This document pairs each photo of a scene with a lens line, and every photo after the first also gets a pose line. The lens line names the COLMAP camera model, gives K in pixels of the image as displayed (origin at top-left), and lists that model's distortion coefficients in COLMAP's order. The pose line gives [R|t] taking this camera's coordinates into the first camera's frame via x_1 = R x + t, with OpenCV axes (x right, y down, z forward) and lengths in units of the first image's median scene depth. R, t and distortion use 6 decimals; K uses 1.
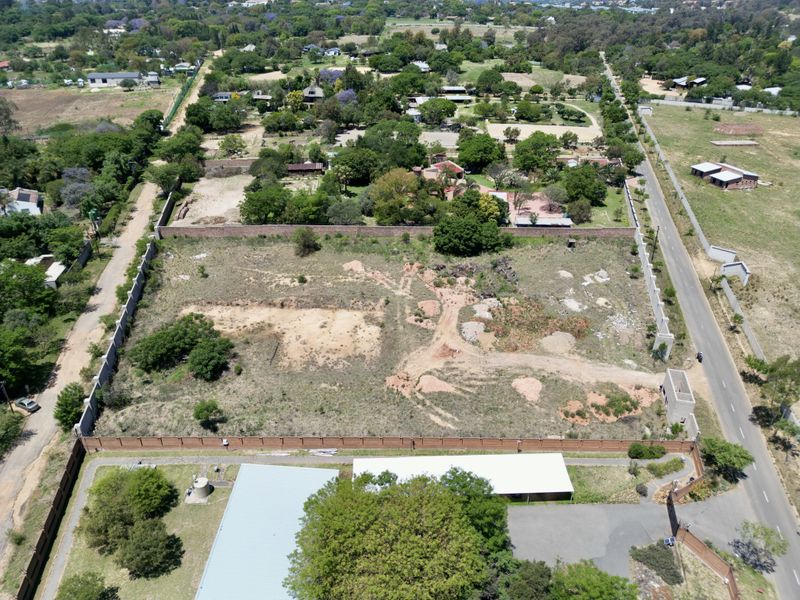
lens RADIAL K [[561.6, 0, 400.0], [0, 561.6, 300.0], [0, 0, 1]] dist [0.062151, -0.057162]
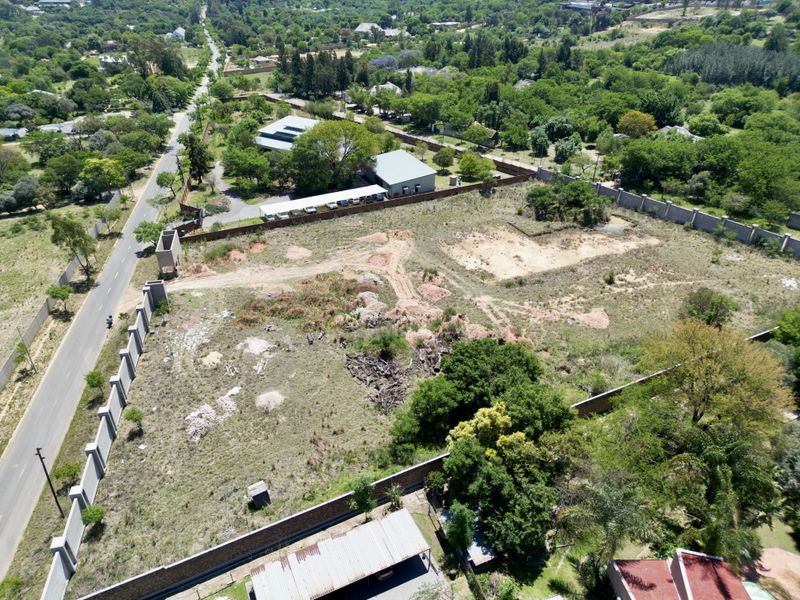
lens RADIAL K [[561.6, 0, 400.0], [0, 561.6, 300.0], [0, 0, 1]] dist [0.062151, -0.057162]
pose [[-0.893163, 0.229259, -0.386910, 0.347562], [-0.223181, 0.520957, 0.823890, -0.535449], [0.390448, 0.822219, -0.414133, 1.125824]]
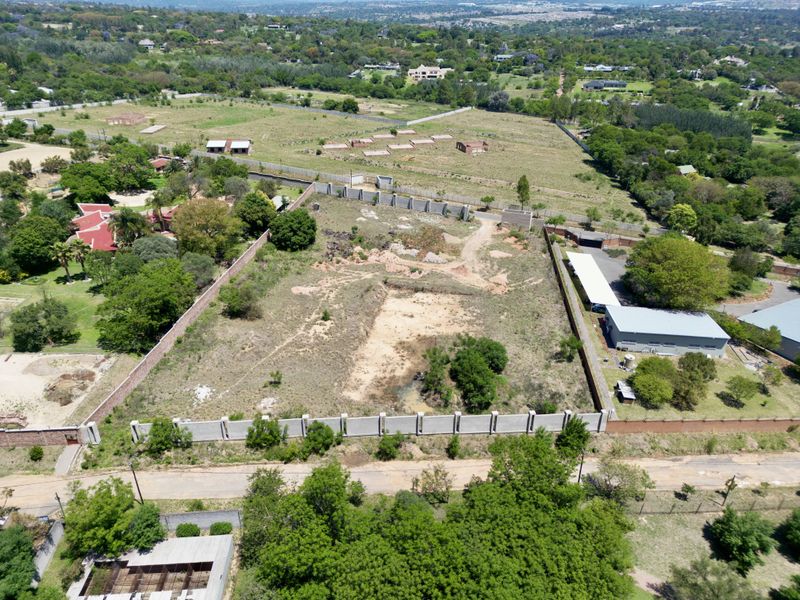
lens RADIAL K [[561.6, 0, 400.0], [0, 561.6, 300.0], [0, 0, 1]] dist [0.062151, -0.057162]
pose [[0.121262, -0.458483, 0.880391, -0.863041], [0.458980, 0.812323, 0.359817, -0.300160], [-0.880132, 0.360450, 0.308939, 0.557171]]
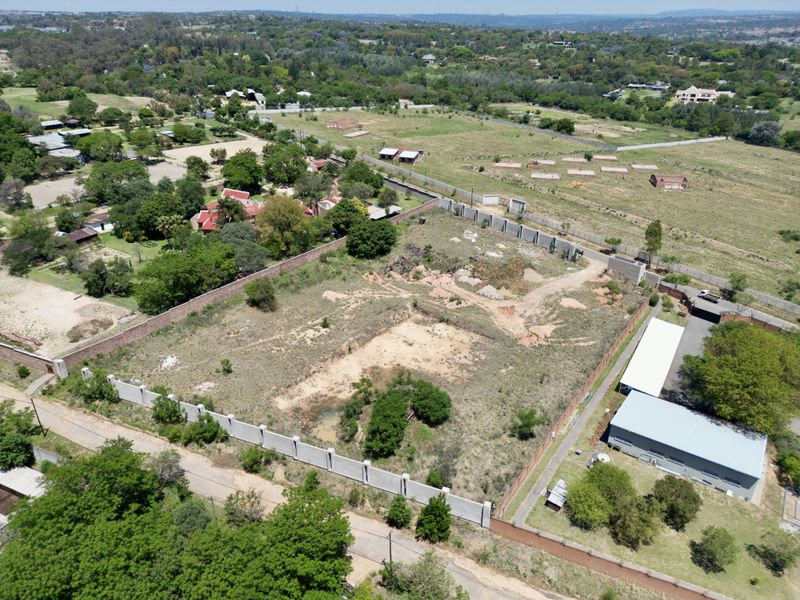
lens RADIAL K [[561.6, 0, 400.0], [0, 561.6, 300.0], [0, 0, 1]] dist [0.062151, -0.057162]
pose [[0.576075, -0.361220, 0.733251, -0.698509], [0.380255, 0.912508, 0.150782, -0.149926], [-0.723563, 0.191961, 0.663029, 0.272757]]
